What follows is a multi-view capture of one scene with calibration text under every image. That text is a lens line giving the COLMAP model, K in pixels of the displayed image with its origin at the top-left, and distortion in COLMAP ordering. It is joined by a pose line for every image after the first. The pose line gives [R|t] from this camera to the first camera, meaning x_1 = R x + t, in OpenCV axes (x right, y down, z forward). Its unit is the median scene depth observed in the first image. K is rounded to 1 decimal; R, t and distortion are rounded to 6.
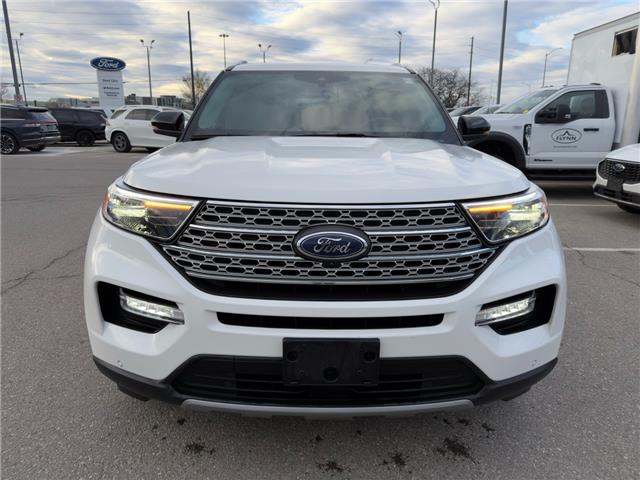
lens RADIAL K [[459.8, 0, 317.0], [0, 459.8, 236.4], [0, 0, 1]] dist [0.051217, -0.060190]
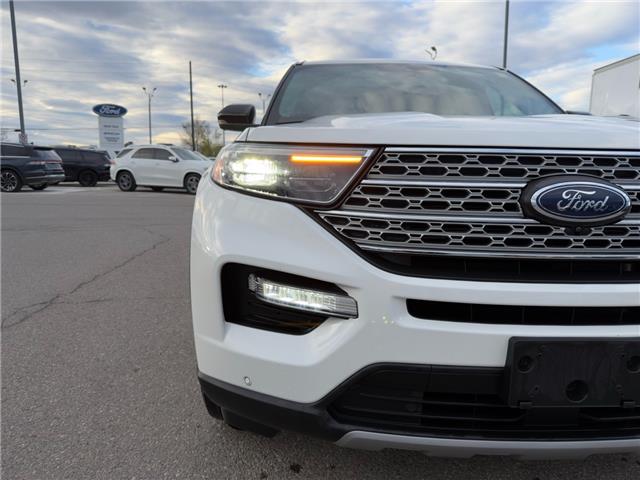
lens RADIAL K [[459.8, 0, 317.0], [0, 459.8, 236.4], [0, 0, 1]] dist [0.051217, -0.060190]
pose [[0.999873, 0.001484, 0.015890, -0.342722], [0.000120, 0.994942, -0.100450, 0.129382], [-0.015958, 0.100439, 0.994815, 0.275602]]
